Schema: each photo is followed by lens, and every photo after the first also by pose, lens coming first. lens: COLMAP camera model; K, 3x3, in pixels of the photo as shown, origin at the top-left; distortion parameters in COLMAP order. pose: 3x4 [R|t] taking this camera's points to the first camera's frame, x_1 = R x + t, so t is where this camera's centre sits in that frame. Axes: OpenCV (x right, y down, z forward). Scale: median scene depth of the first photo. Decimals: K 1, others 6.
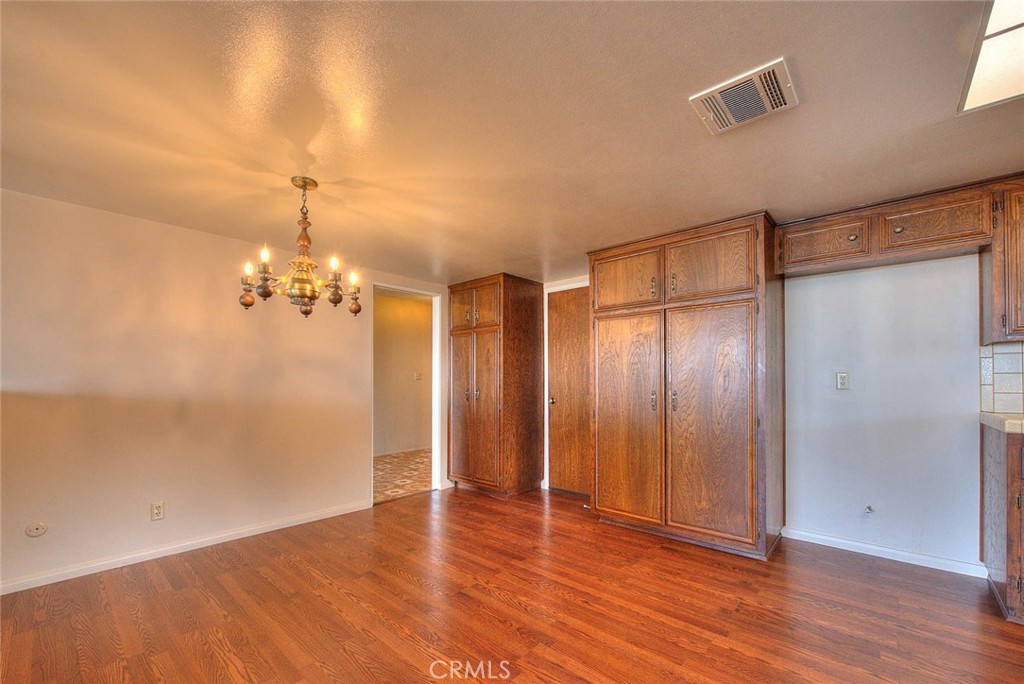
lens RADIAL K [[421.8, 0, 523.2], [0, 421.8, 380.4], [0, 0, 1]] dist [-0.000356, -0.000447]
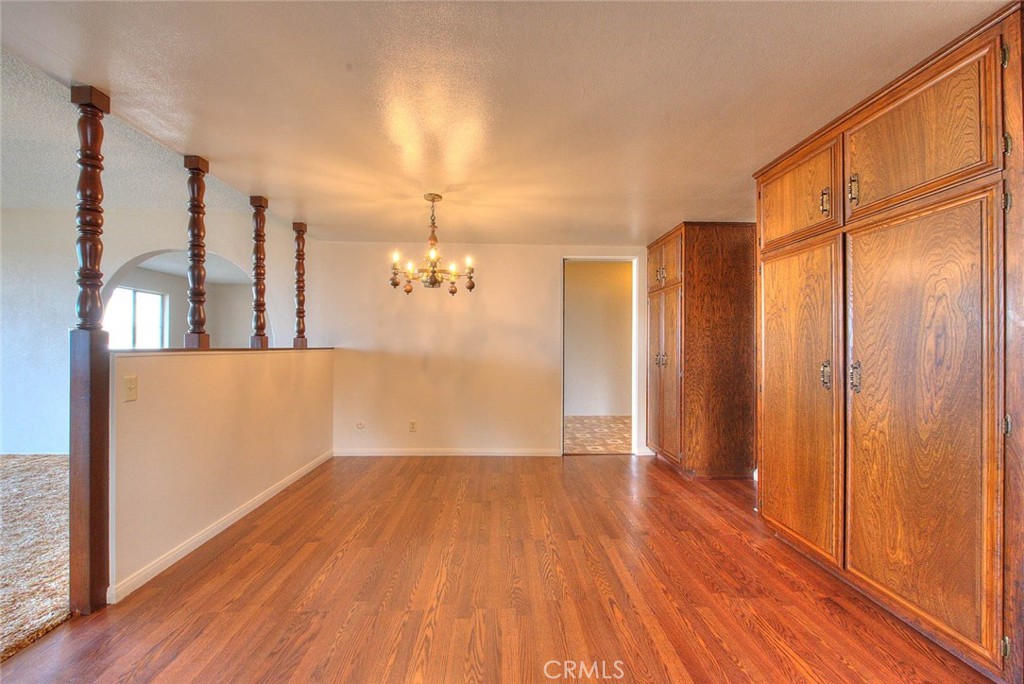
lens RADIAL K [[406.3, 0, 506.8], [0, 406.3, 347.4], [0, 0, 1]] dist [-0.003011, -0.000494]
pose [[0.682033, 0.008254, -0.731275, 0.437267], [-0.003608, 0.999962, 0.007922, 0.002156], [0.731313, -0.002765, 0.682037, 0.204692]]
